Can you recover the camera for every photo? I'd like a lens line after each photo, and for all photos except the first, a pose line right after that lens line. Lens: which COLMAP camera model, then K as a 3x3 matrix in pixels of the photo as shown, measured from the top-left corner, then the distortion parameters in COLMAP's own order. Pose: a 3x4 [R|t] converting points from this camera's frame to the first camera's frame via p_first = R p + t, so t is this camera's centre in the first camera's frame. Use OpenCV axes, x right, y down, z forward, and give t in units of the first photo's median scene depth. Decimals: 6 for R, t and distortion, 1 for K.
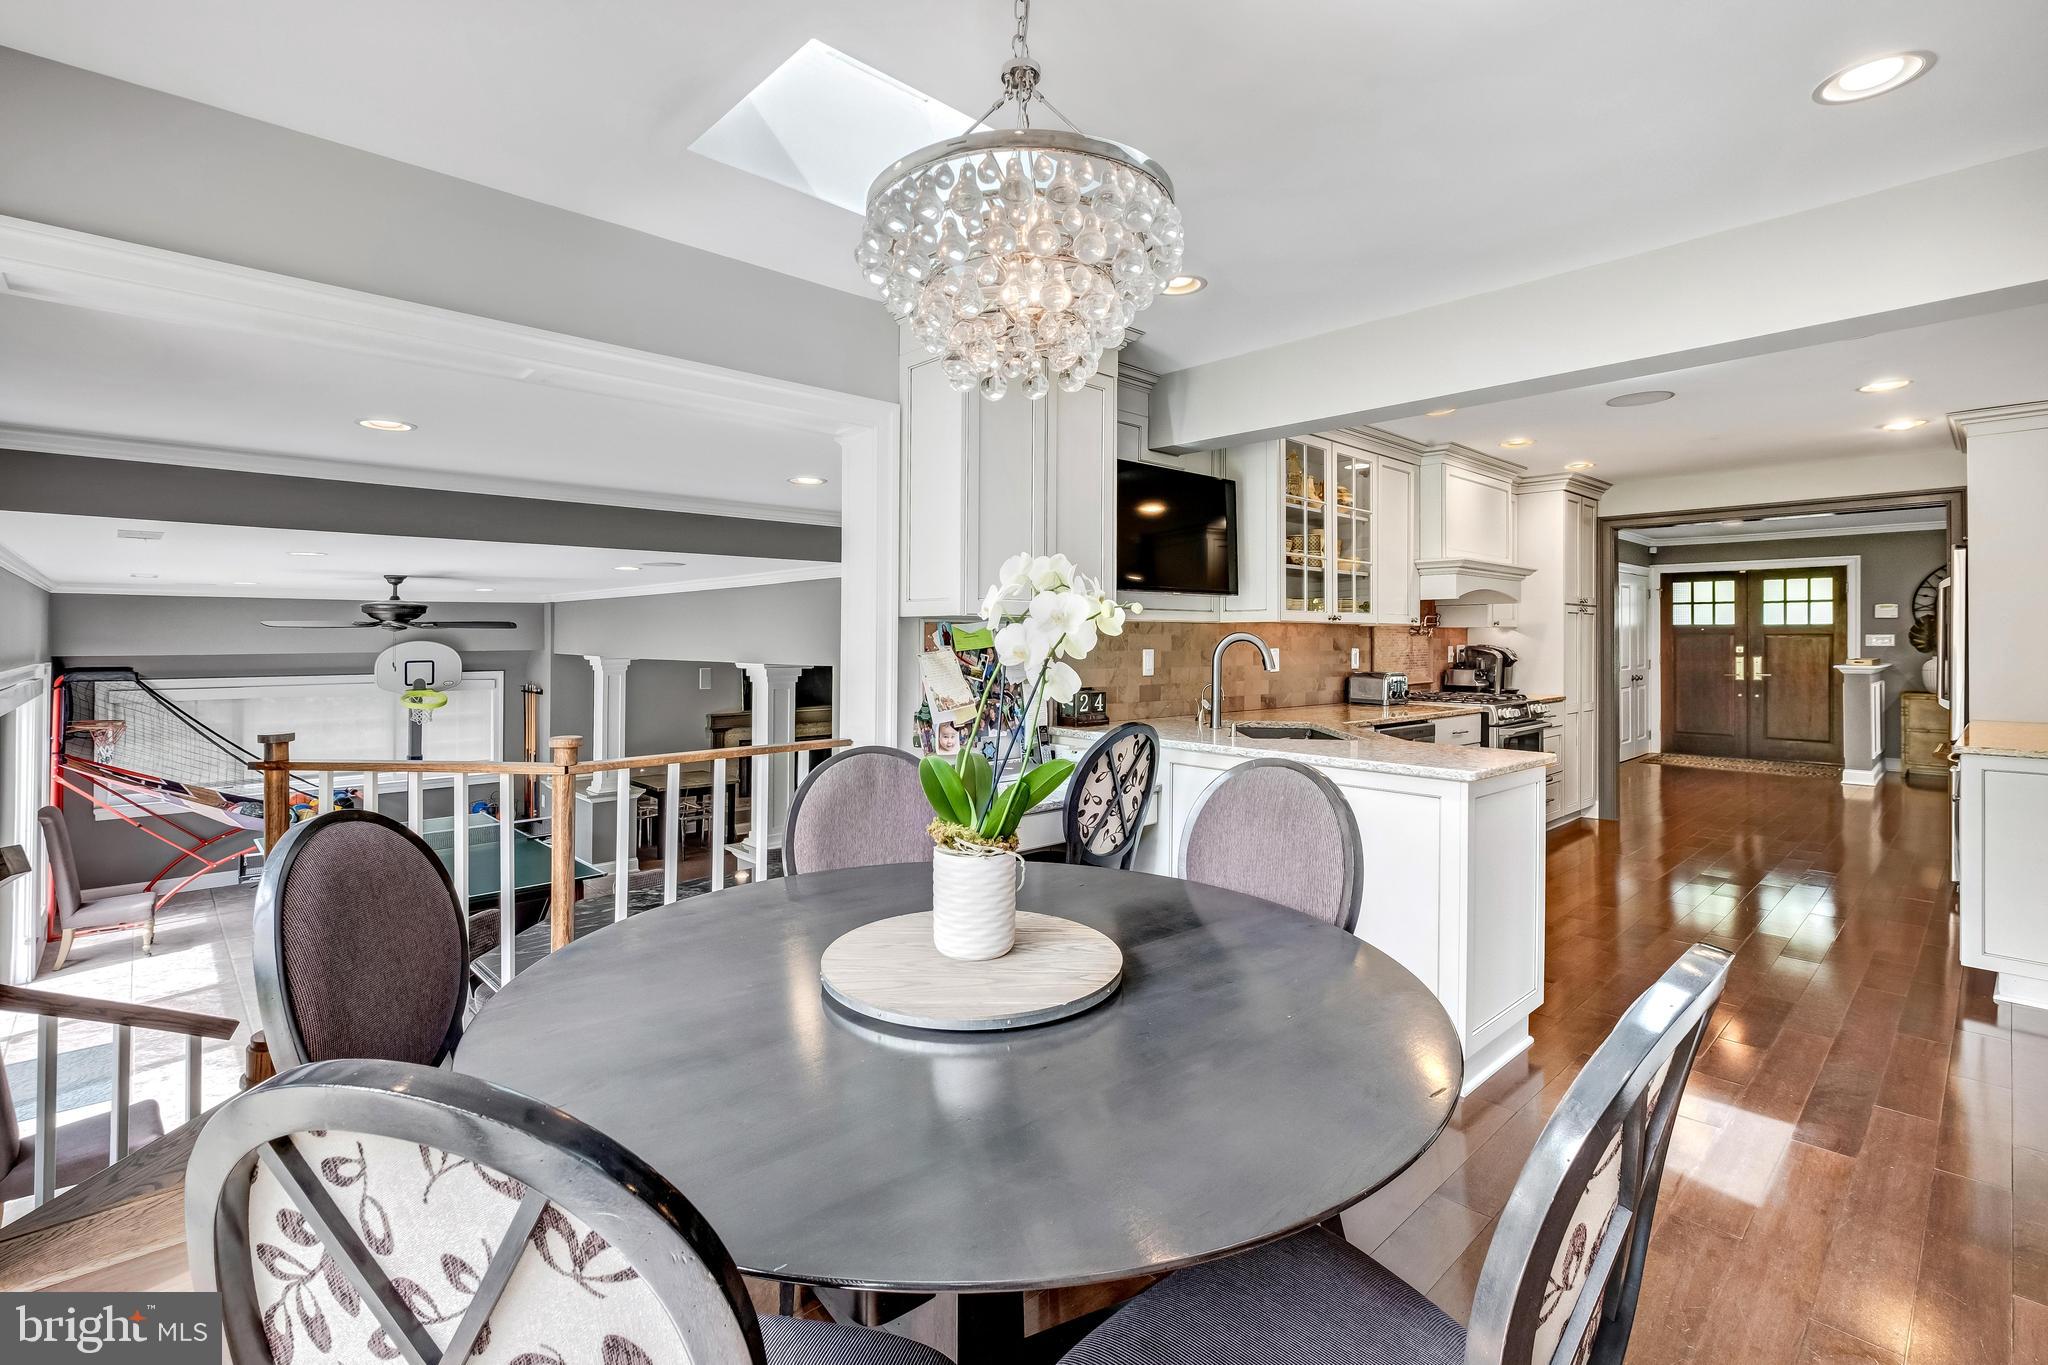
lens RADIAL K [[931.7, 0, 1016.1], [0, 931.7, 638.2], [0, 0, 1]] dist [0.001725, 0.000769]
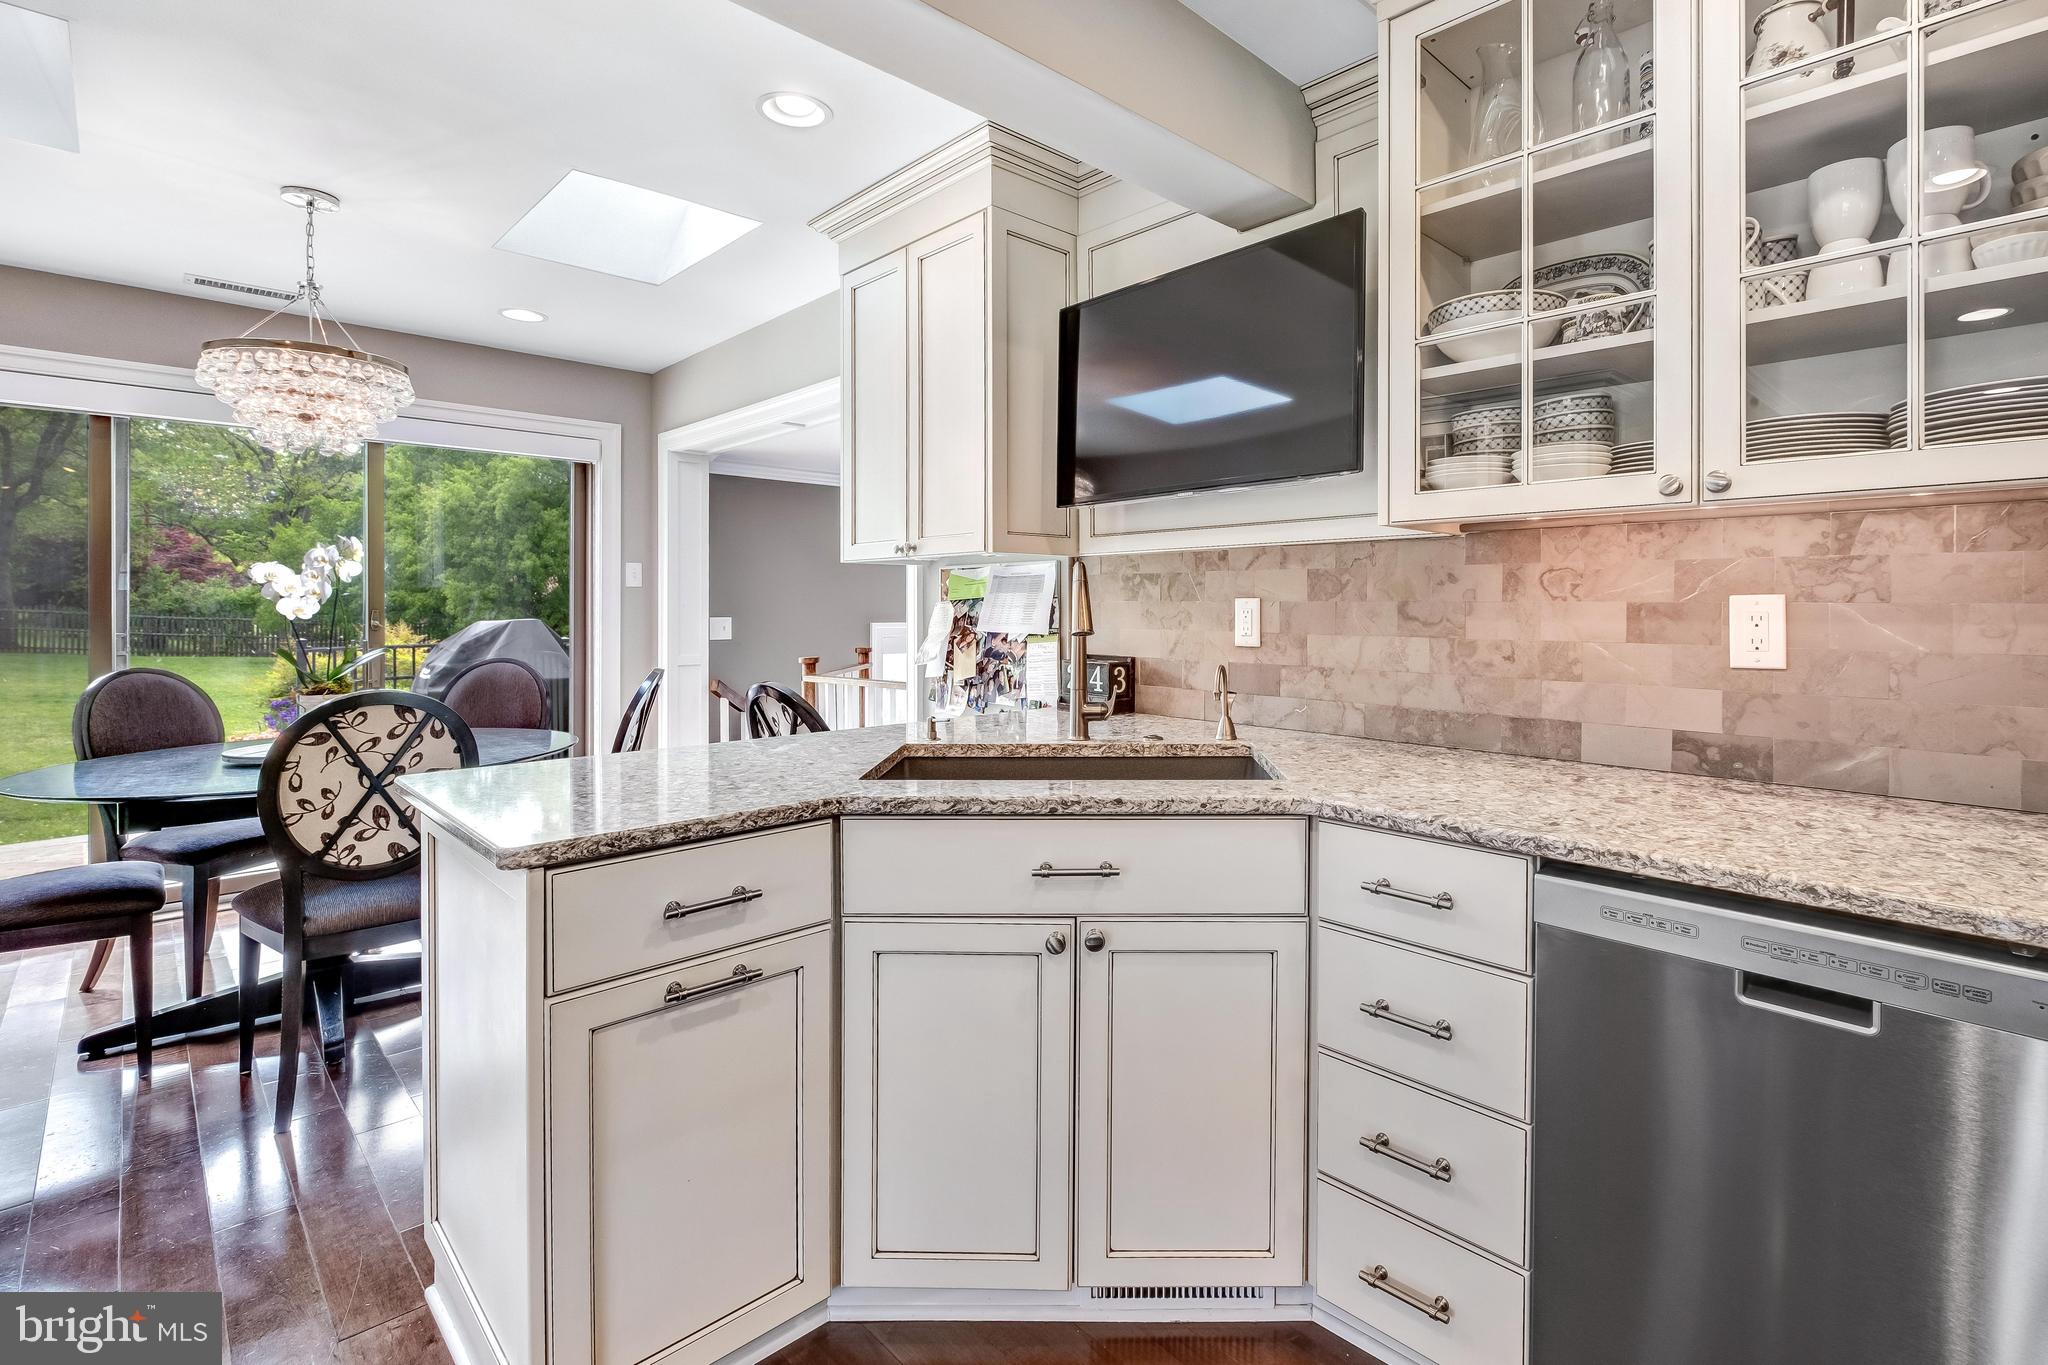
lens RADIAL K [[989.9, 0, 1136.2], [0, 989.9, 619.4], [0, 0, 1]] dist [-0.003843, 0.000151]
pose [[0.043809, 0.008592, -0.999003, 0.345065], [-0.000106, 0.999963, 0.008595, 0.009302], [0.999040, -0.000270, 0.043808, 0.436779]]
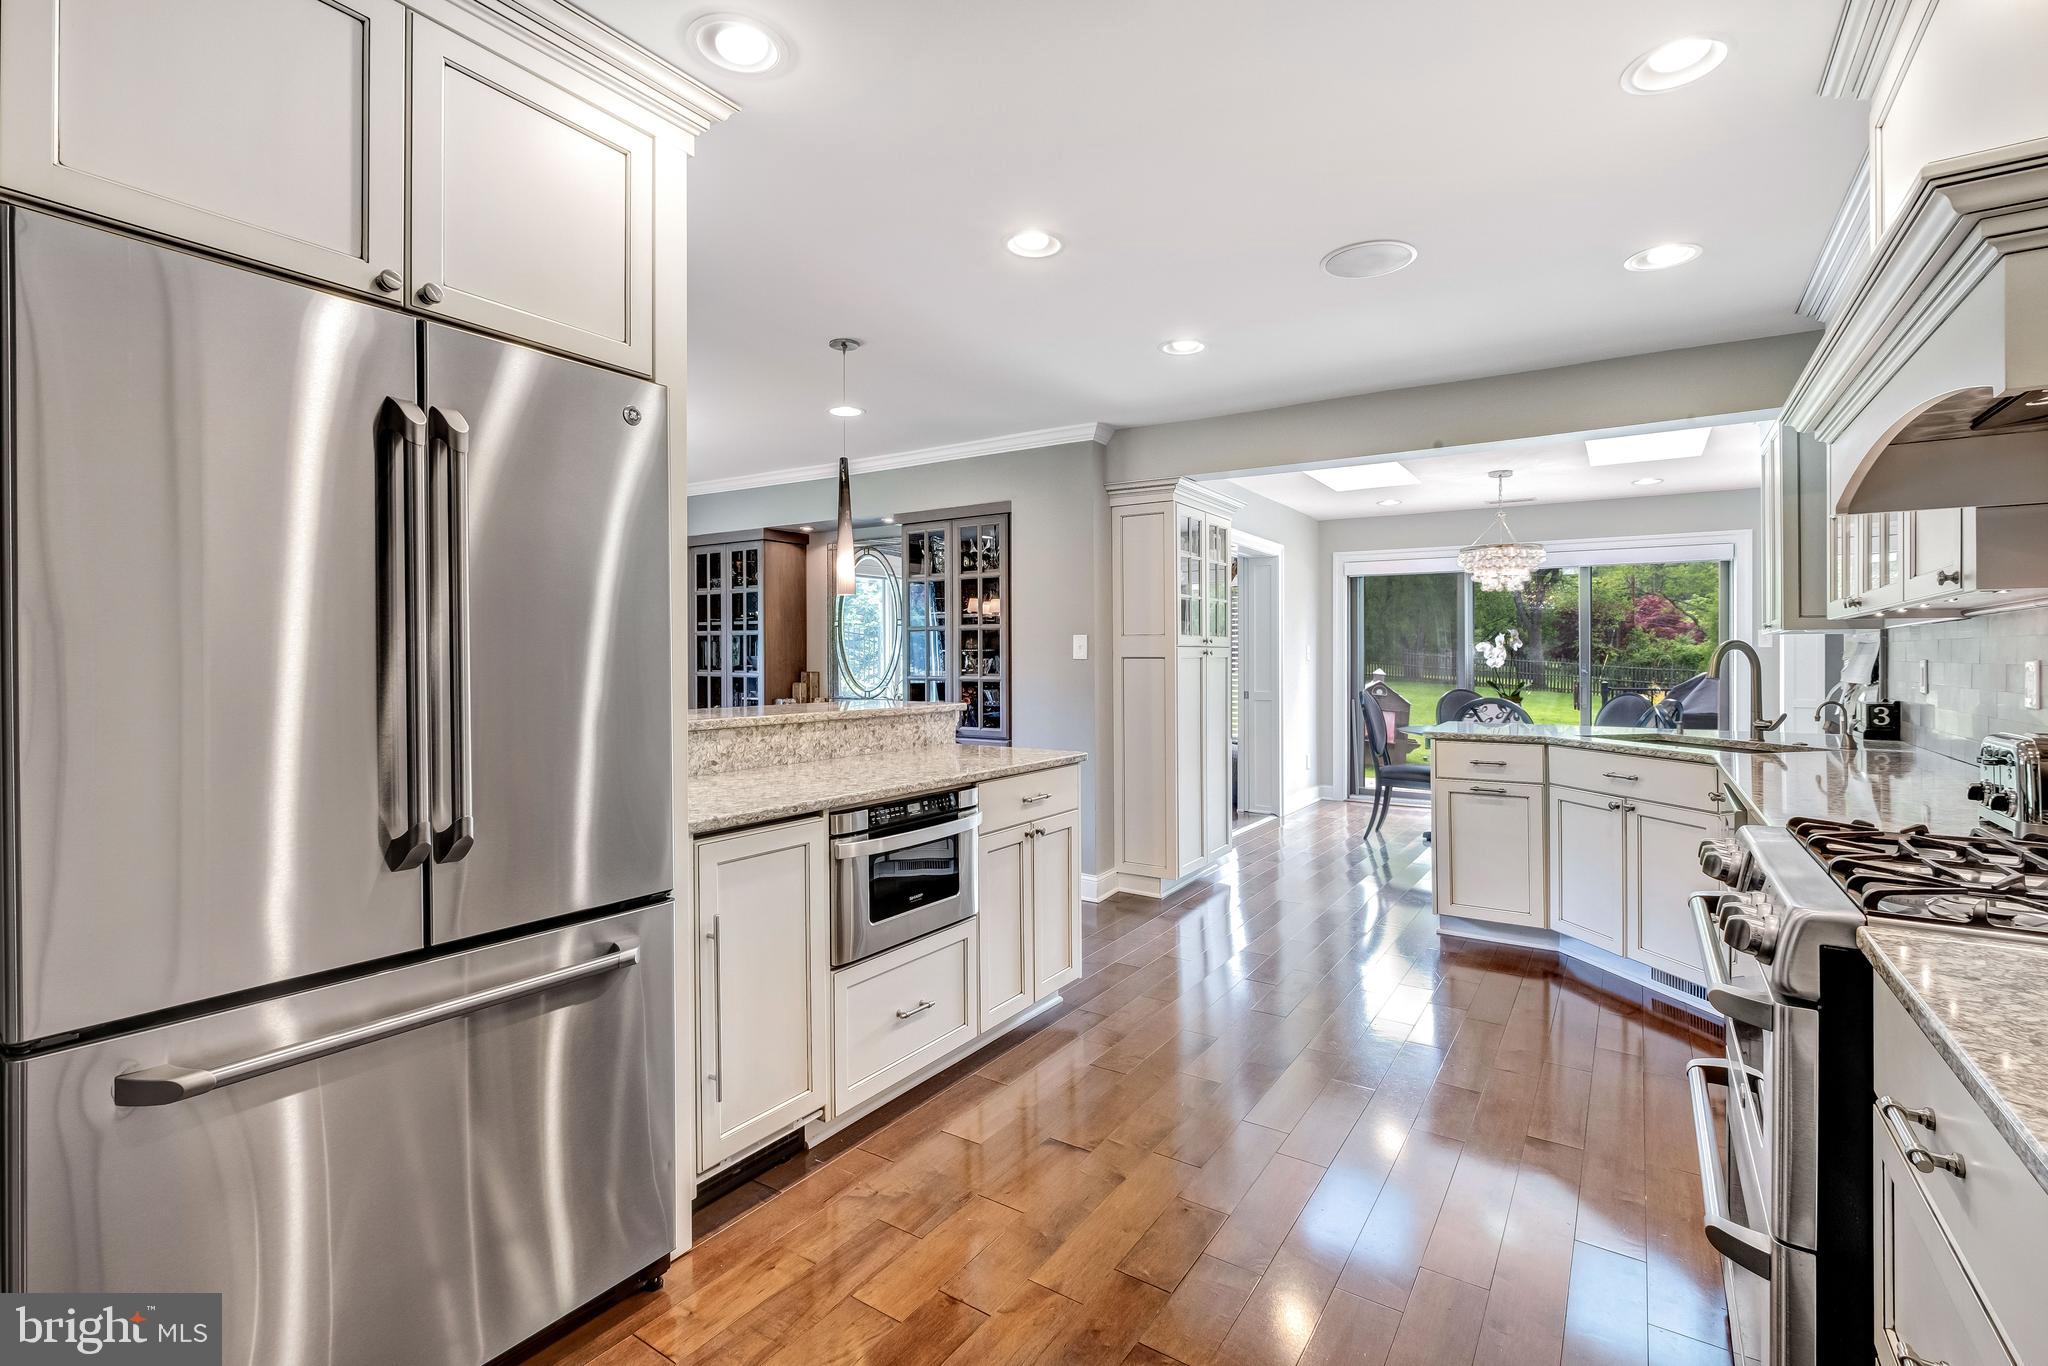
lens RADIAL K [[960.8, 0, 978.0], [0, 960.8, 654.6], [0, 0, 1]] dist [0.001572, 0.000160]
pose [[-0.976532, -0.009192, -0.215176, 0.523937], [-0.008823, 0.999957, -0.002679, 0.007932], [0.215191, -0.000718, -0.976572, 0.776658]]
